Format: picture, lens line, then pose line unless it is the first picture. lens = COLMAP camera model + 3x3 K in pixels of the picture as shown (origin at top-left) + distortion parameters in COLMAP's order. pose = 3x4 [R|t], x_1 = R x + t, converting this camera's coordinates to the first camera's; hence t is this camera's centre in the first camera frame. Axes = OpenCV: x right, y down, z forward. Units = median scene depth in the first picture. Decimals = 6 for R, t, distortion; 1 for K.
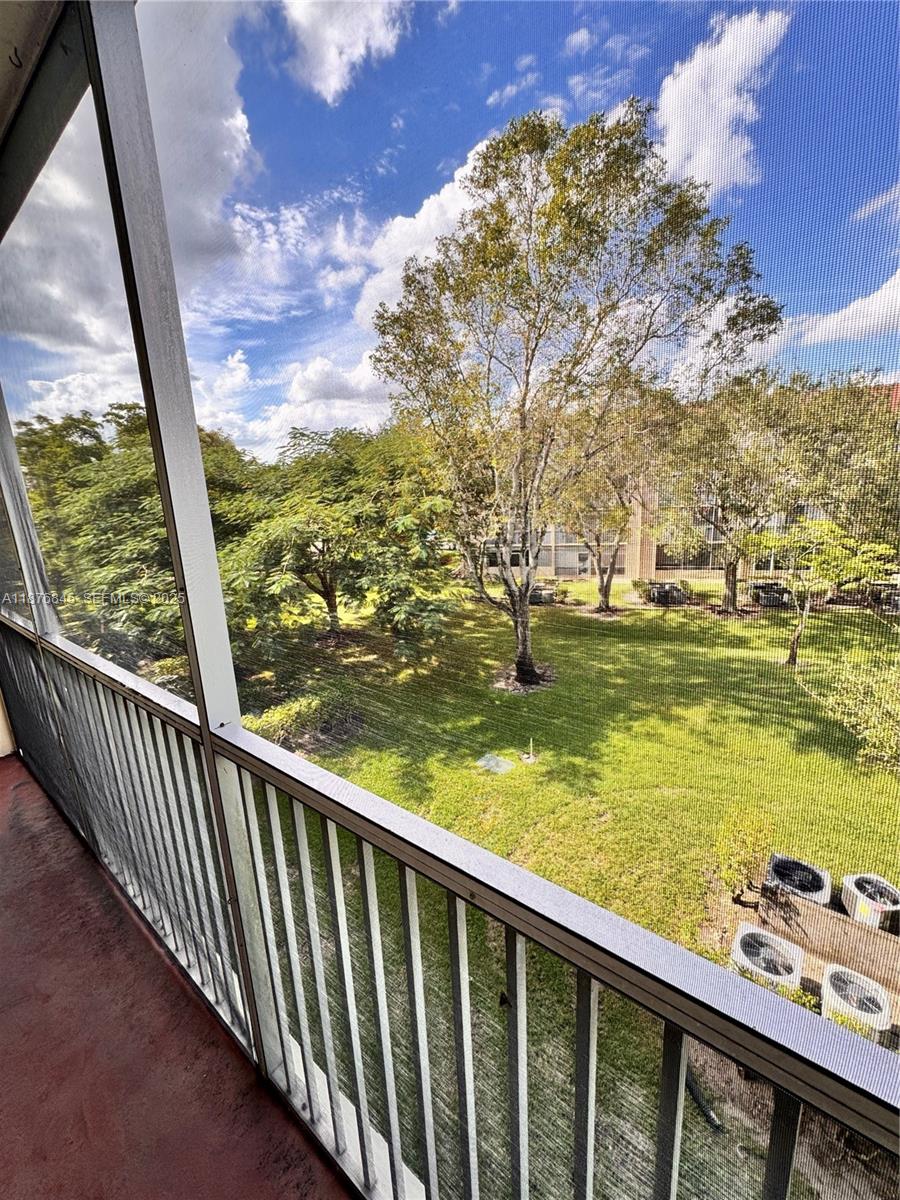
lens RADIAL K [[476.1, 0, 449.6], [0, 476.1, 599.6], [0, 0, 1]] dist [-0.005724, 0.000995]
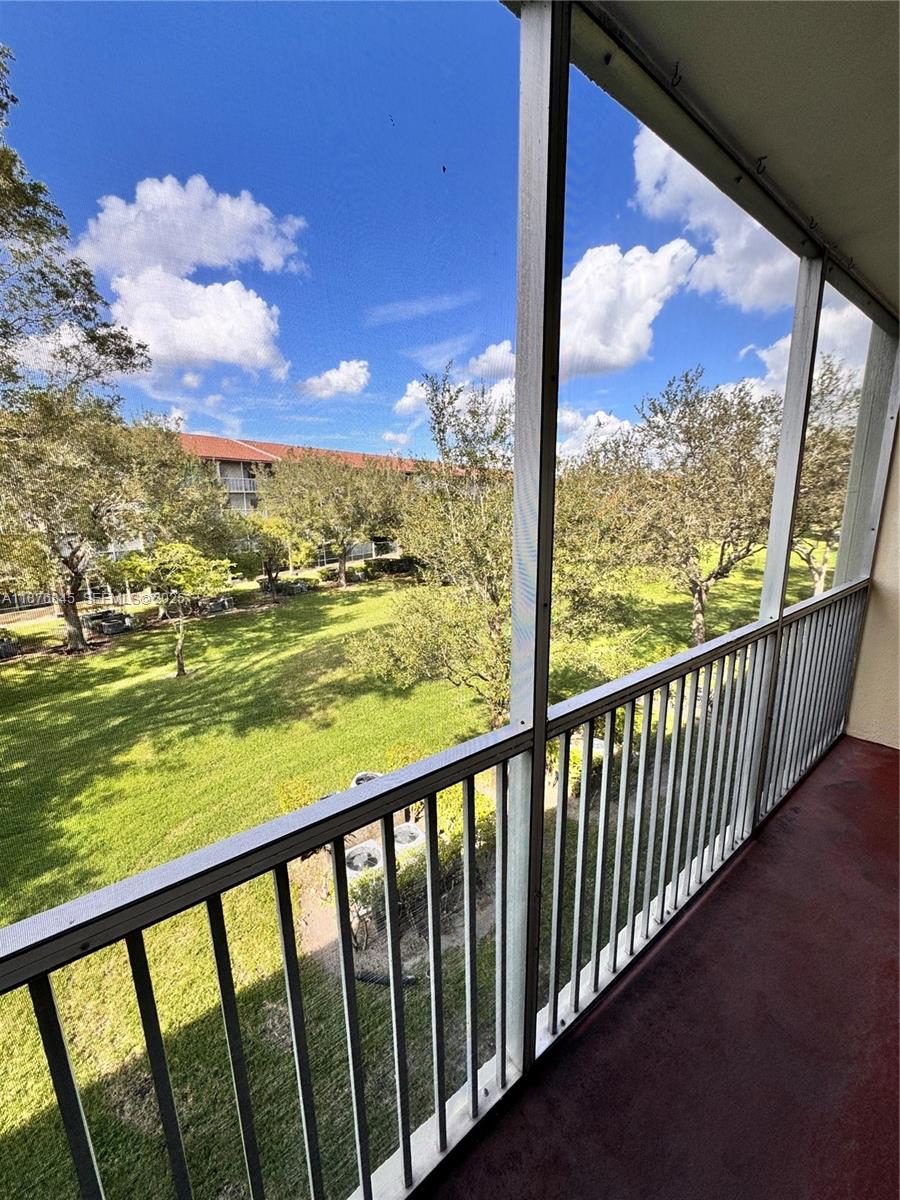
lens RADIAL K [[476.1, 0, 449.9], [0, 476.1, 601.3], [0, 0, 1]] dist [-0.005724, 0.000995]
pose [[0.238655, -0.159451, 0.957924, -0.143683], [0.213062, 0.970991, 0.108545, -0.015167], [-0.947443, 0.178192, 0.265705, 0.095523]]
